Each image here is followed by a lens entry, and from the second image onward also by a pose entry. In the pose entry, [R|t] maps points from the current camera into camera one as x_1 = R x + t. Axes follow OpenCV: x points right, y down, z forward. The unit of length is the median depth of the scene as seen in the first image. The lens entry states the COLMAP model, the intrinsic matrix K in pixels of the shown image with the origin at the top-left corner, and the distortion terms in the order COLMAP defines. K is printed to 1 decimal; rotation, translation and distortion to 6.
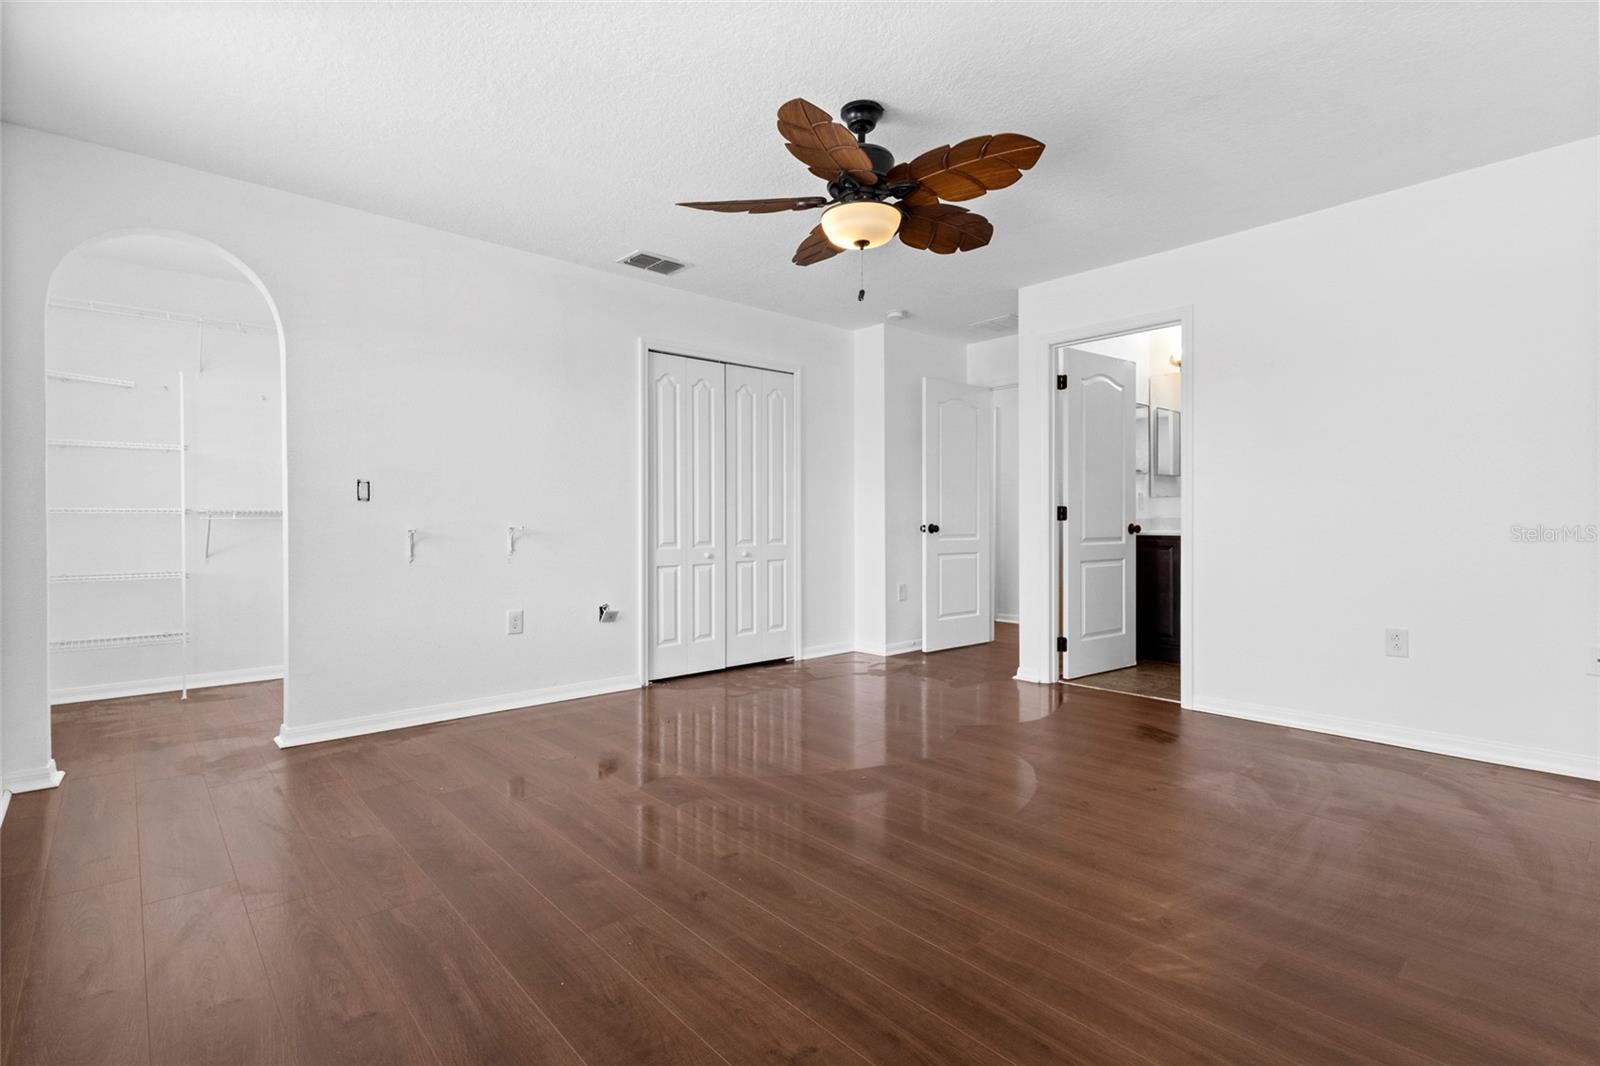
lens RADIAL K [[758.3, 0, 804.1], [0, 758.3, 529.3], [0, 0, 1]] dist [0.021632, 0.000363]
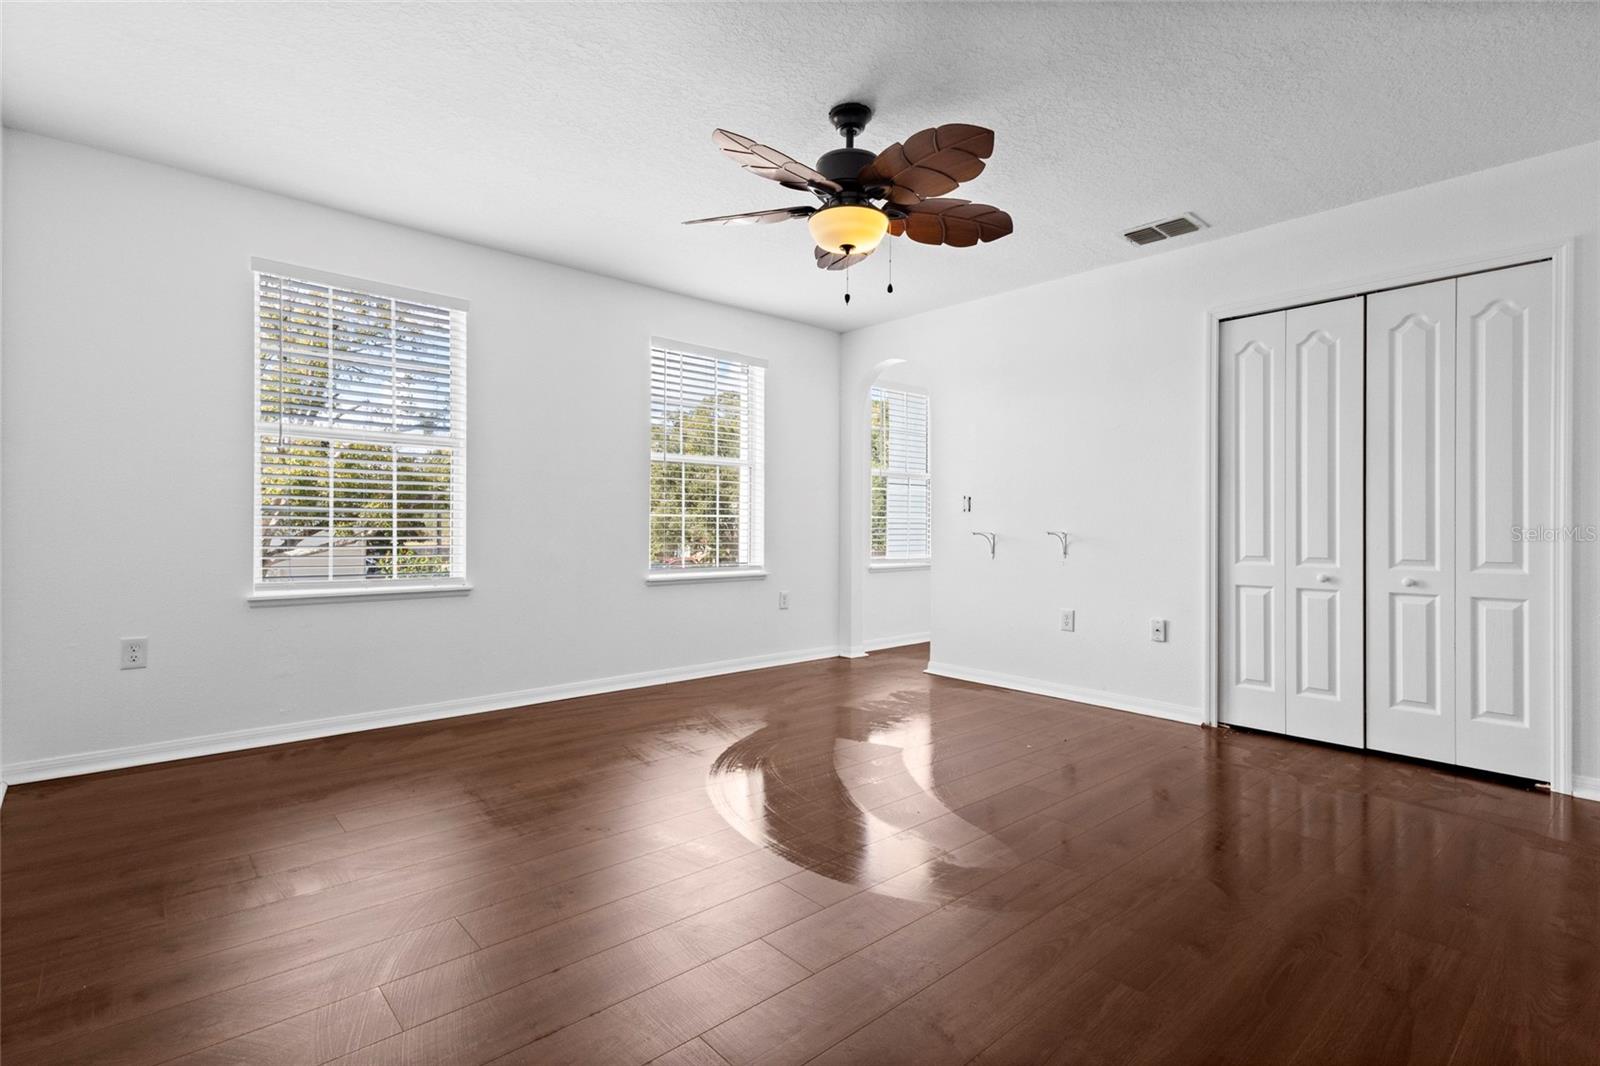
lens RADIAL K [[758.3, 0, 804.1], [0, 758.3, 529.3], [0, 0, 1]] dist [0.021632, 0.000363]
pose [[0.007661, 0.008284, -0.999936, 0.605782], [-0.019949, 0.999768, 0.008130, -0.007073], [0.999772, 0.019885, 0.007825, 0.530300]]
